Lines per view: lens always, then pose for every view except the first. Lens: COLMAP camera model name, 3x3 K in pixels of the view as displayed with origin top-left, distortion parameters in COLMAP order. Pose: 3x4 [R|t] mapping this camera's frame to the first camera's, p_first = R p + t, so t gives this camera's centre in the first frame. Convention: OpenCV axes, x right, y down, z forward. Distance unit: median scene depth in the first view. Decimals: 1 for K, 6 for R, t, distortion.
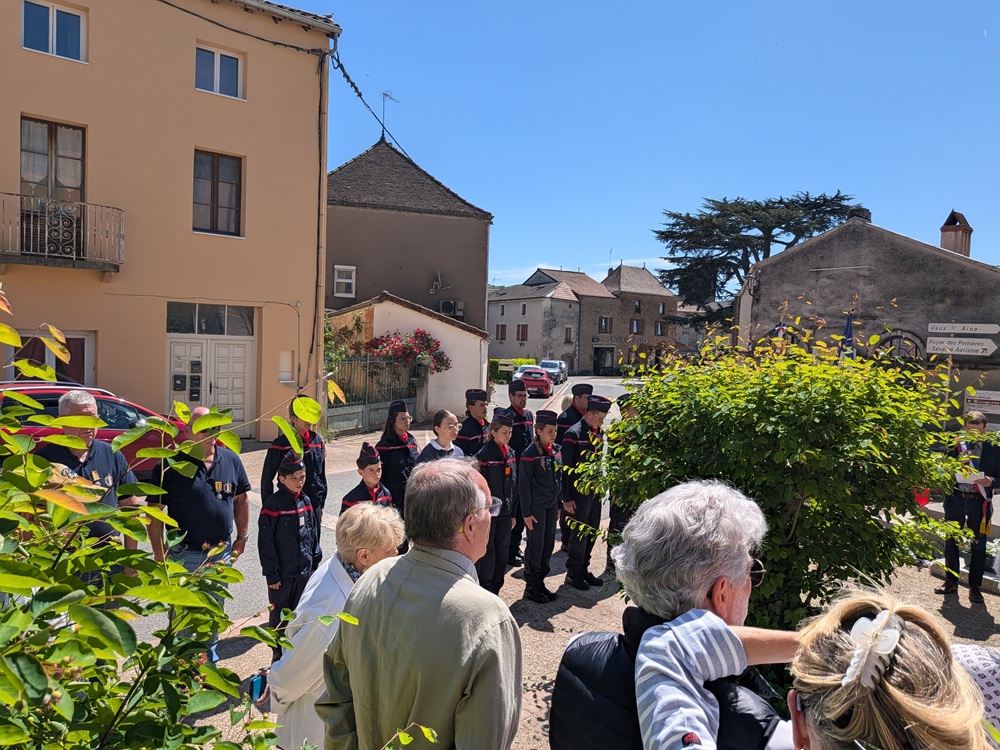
lens RADIAL K [[749.3, 0, 505.3], [0, 749.3, 375.5], [0, 0, 1]] dist [0.025933, -0.001109]
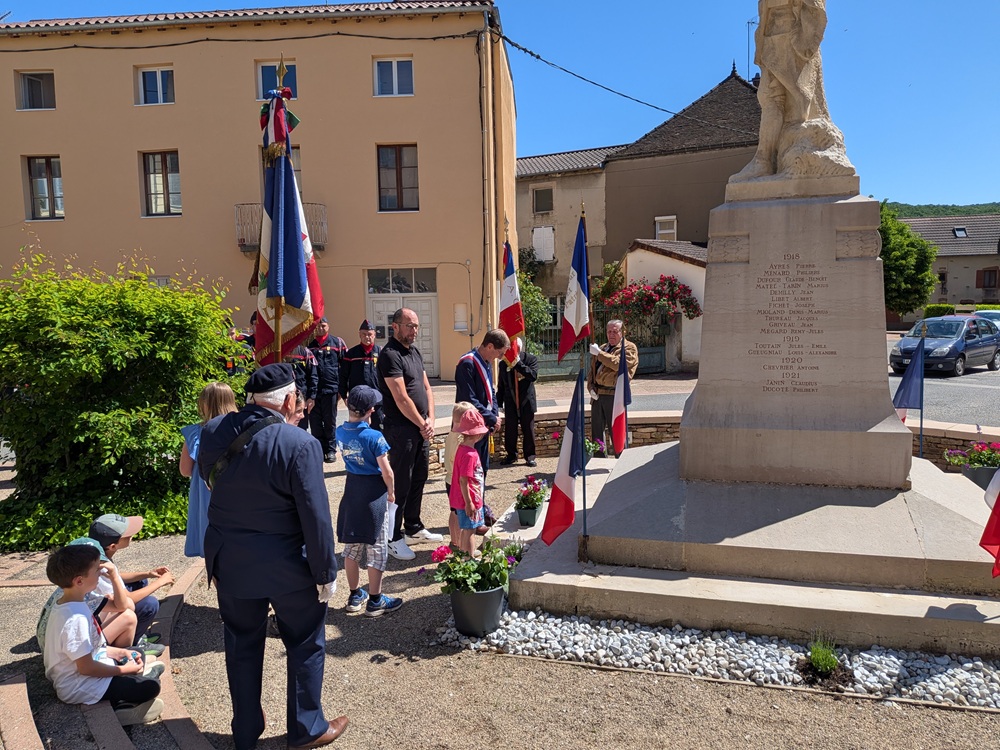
lens RADIAL K [[749.3, 0, 476.6], [0, 749.3, 369.3], [0, 0, 1]] dist [0.025933, -0.001109]
pose [[0.729705, 0.016797, -0.683556, 0.545956], [0.015821, 0.999016, 0.041438, 0.022305], [0.683579, -0.041052, 0.728721, 0.177870]]
